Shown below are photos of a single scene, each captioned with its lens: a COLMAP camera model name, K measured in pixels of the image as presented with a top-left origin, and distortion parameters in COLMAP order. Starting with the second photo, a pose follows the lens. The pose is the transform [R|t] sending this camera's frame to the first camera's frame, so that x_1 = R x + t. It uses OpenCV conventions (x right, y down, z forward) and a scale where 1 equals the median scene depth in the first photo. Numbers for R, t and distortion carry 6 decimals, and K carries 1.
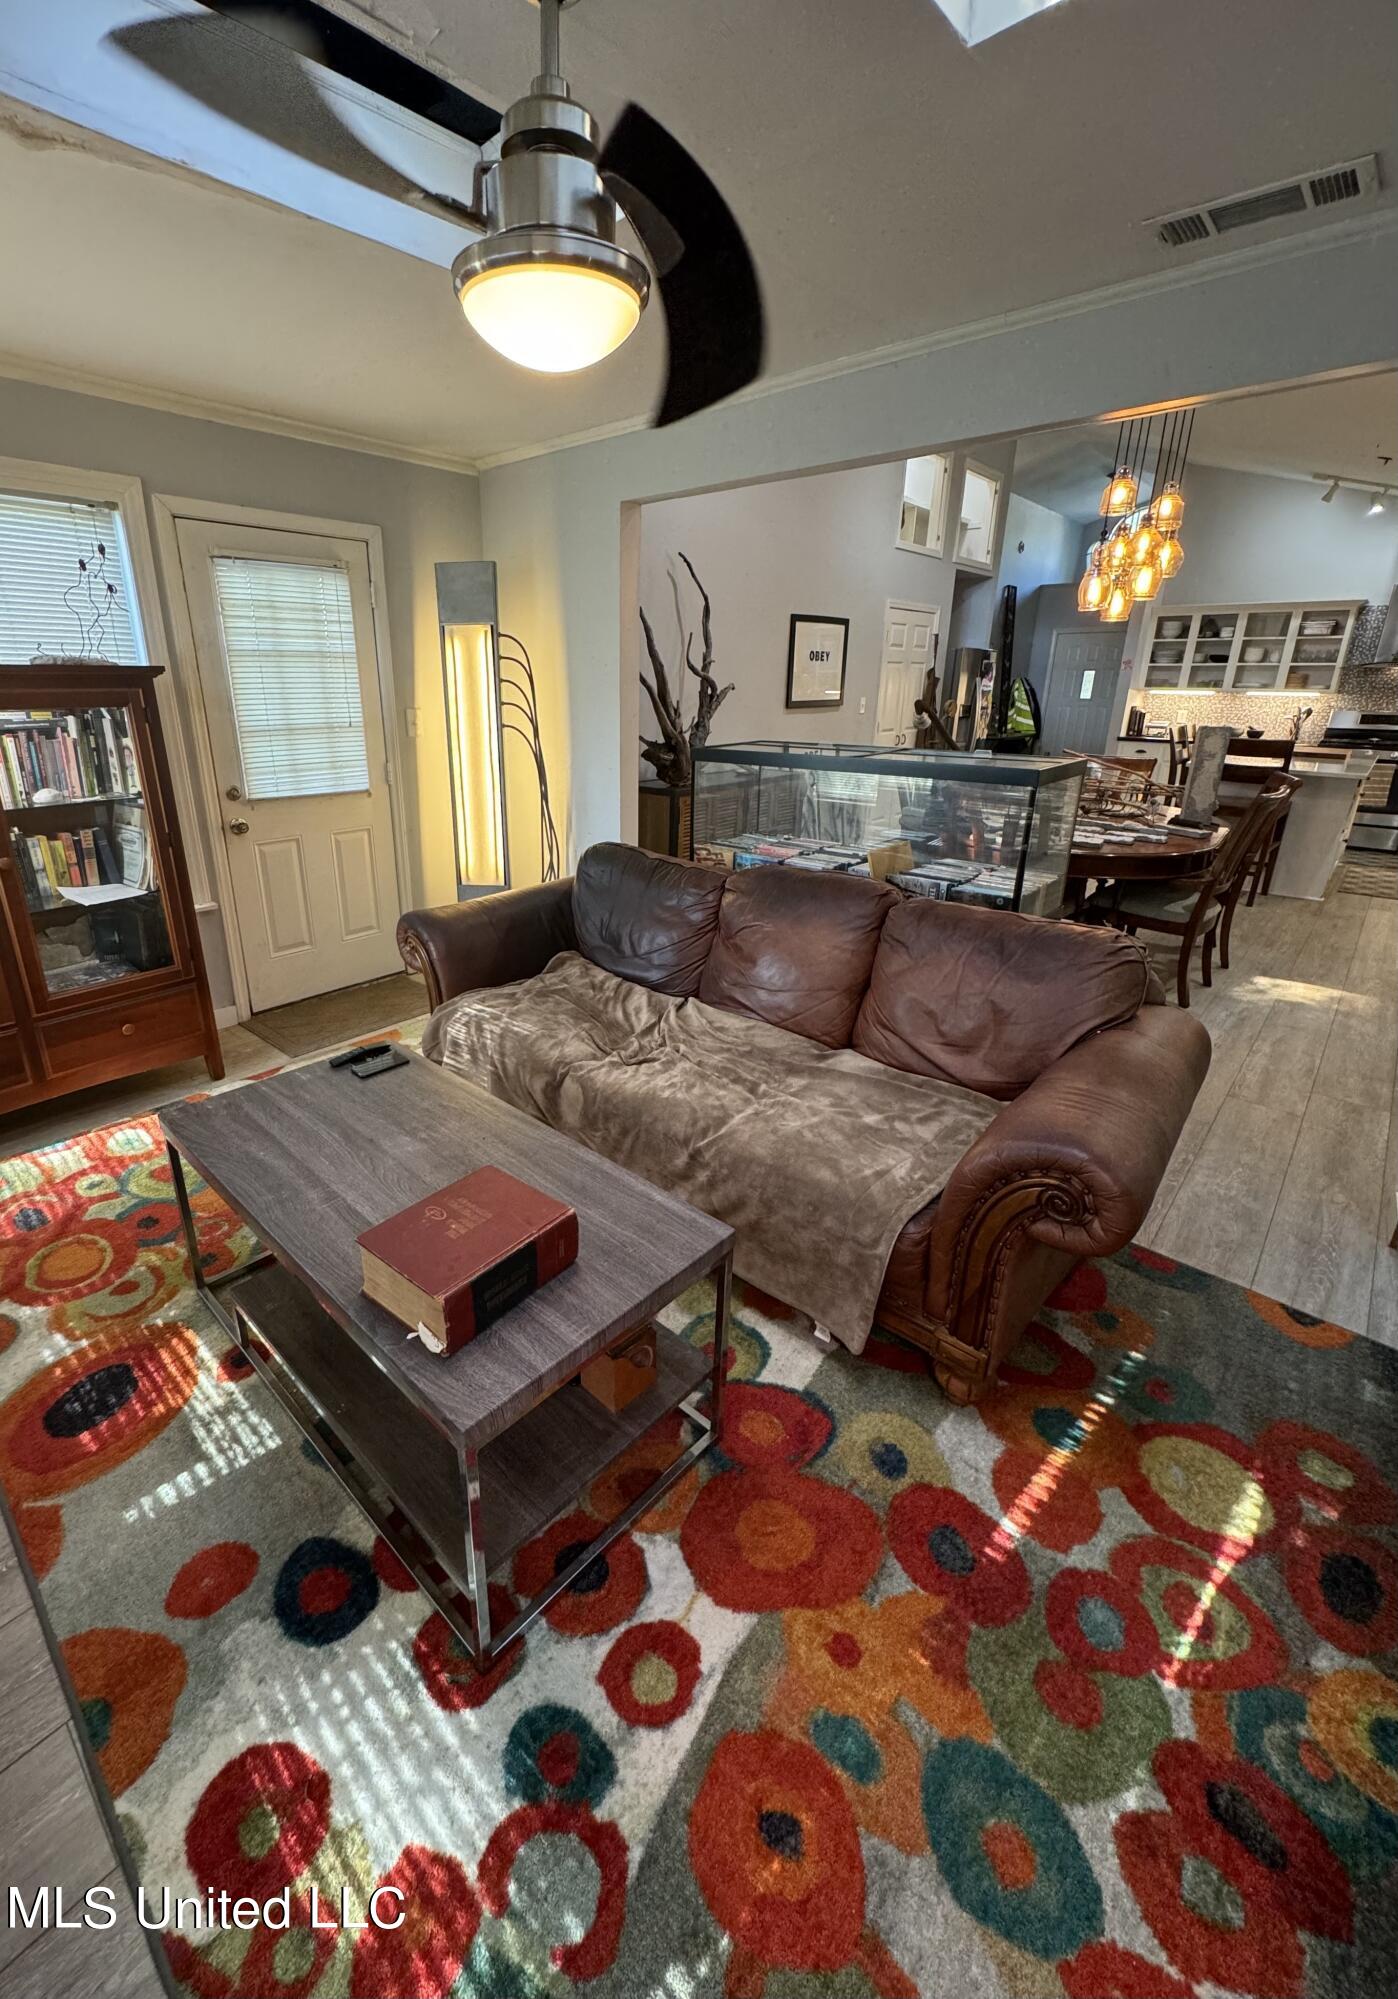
lens RADIAL K [[826.1, 0, 699.0], [0, 826.1, 999.5], [0, 0, 1]] dist [-0.000033, -0.000041]
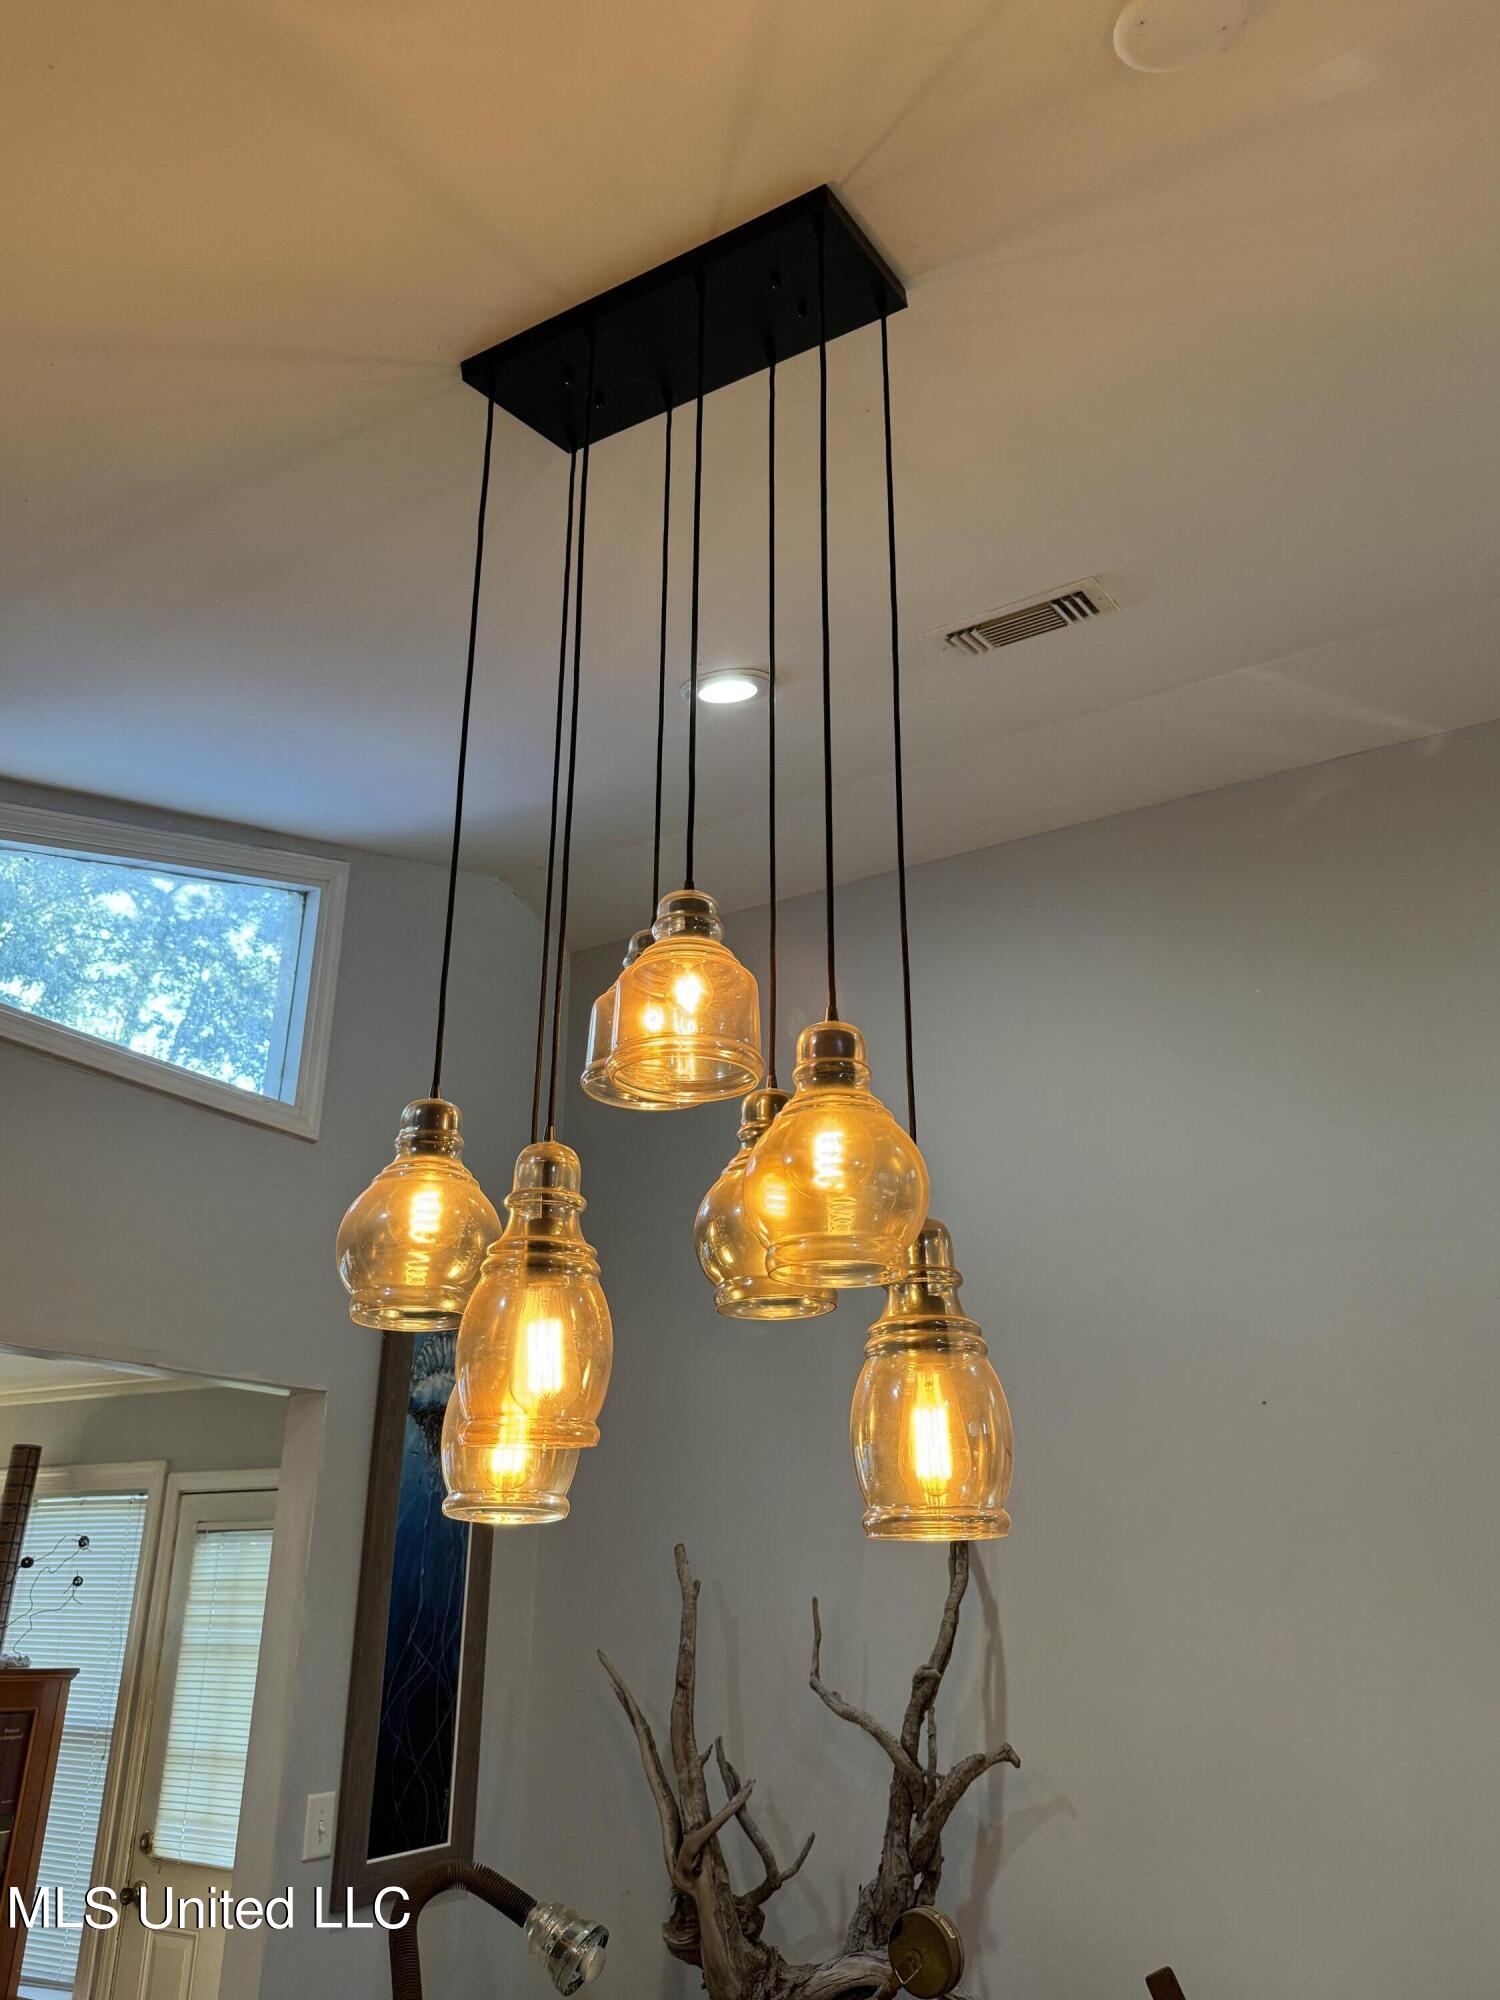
lens RADIAL K [[1456.0, 0, 750.0], [0, 1456.0, 1000.0], [0, 0, 1]] dist [0.008563, 0.001244]
pose [[0.212749, -0.385956, -0.897650, 1.004476], [-0.331317, 0.835762, -0.437871, -0.499086], [0.919221, 0.390563, 0.049934, 1.168467]]
